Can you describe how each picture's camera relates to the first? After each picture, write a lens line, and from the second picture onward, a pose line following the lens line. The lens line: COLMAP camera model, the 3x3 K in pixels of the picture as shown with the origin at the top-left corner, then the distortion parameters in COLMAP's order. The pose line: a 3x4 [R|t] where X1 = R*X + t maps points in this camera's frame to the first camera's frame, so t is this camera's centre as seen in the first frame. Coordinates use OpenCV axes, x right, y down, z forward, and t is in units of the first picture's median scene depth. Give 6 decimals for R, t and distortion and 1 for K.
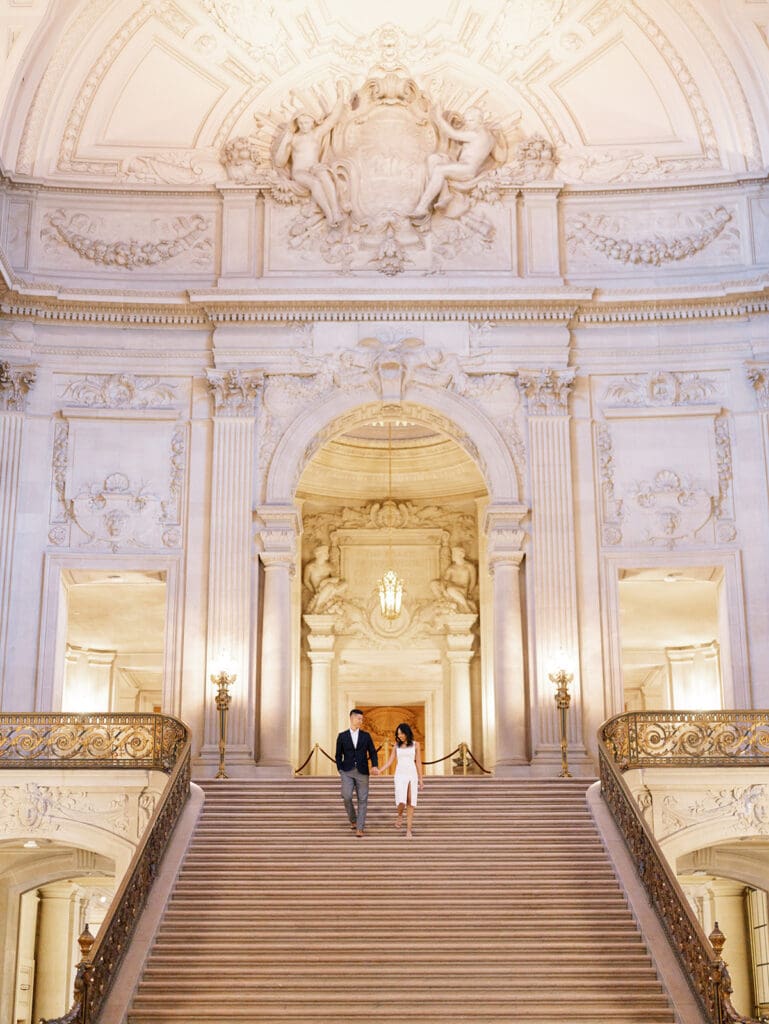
lens RADIAL K [[1650.0, 0, 390.9], [0, 1650.0, 533.4], [0, 0, 1]] dist [-0.030653, -0.056335]
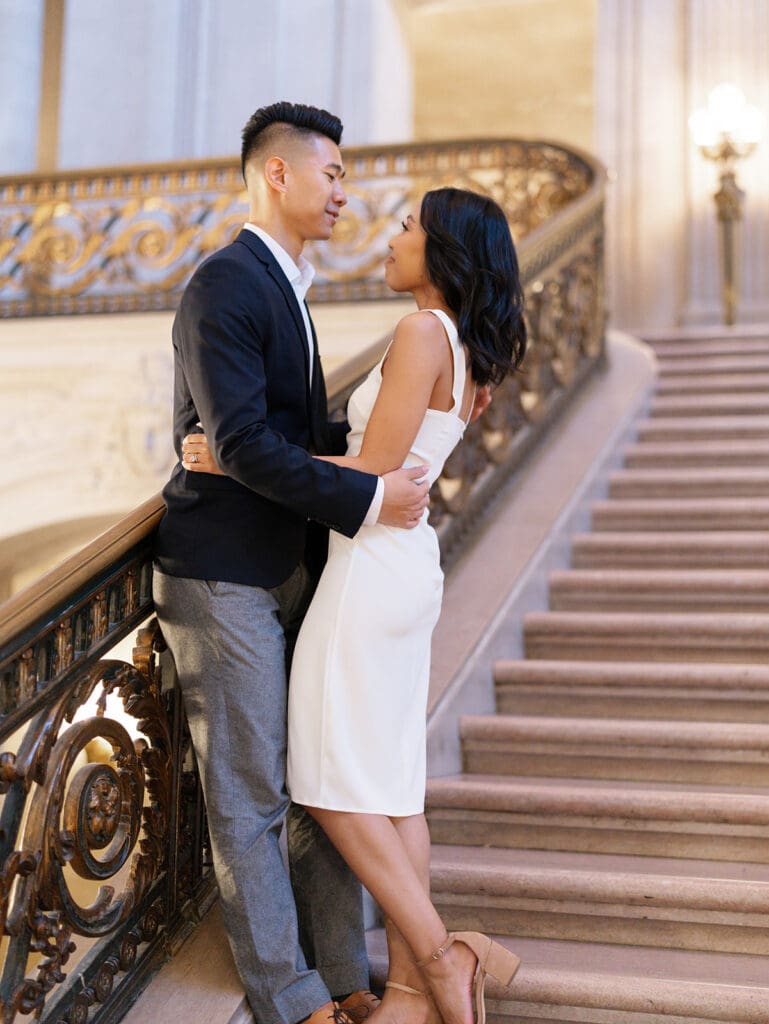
lens RADIAL K [[1545.4, 0, 394.0], [0, 1545.4, 523.6], [0, 0, 1]] dist [-0.017598, -0.498492]
pose [[0.945527, -0.004740, -0.325510, -0.049281], [0.069310, 0.979900, 0.187060, 0.096744], [0.318081, -0.199431, 0.926850, 0.532068]]
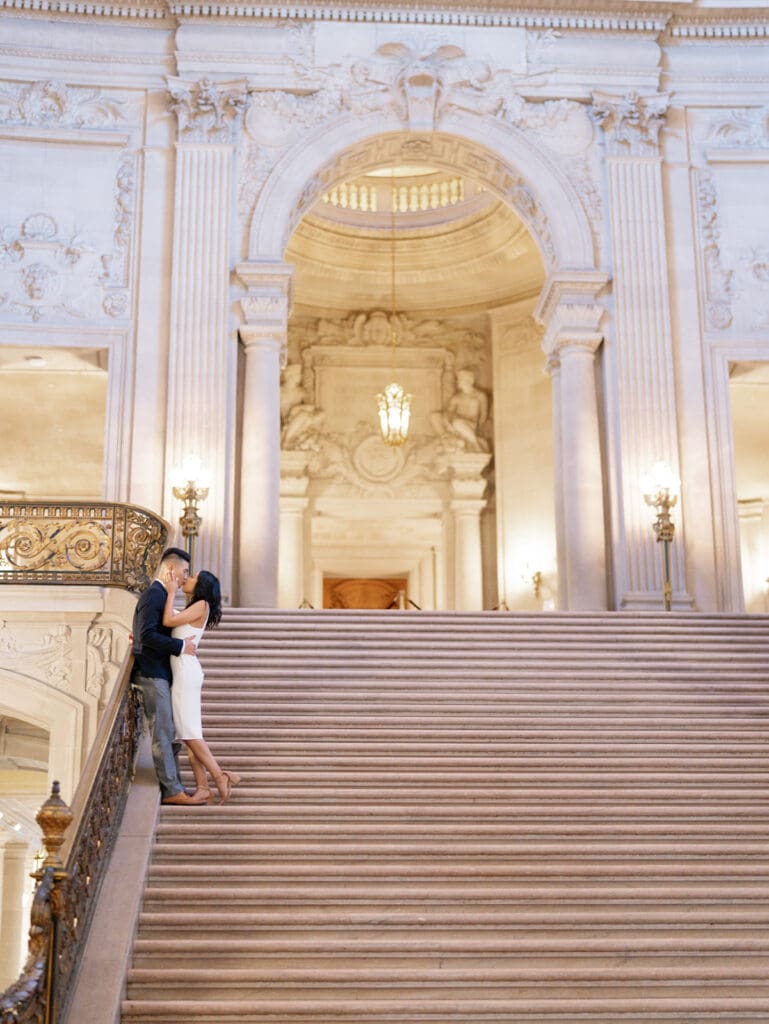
lens RADIAL K [[1609.8, 0, 384.5], [0, 1609.8, 512.0], [0, 0, 1]] dist [0.009047, -0.059181]
pose [[0.996920, 0.019520, 0.075962, -0.066849], [-0.020637, 0.999690, 0.013942, 0.079921], [-0.075667, -0.015466, 0.997013, 0.284957]]
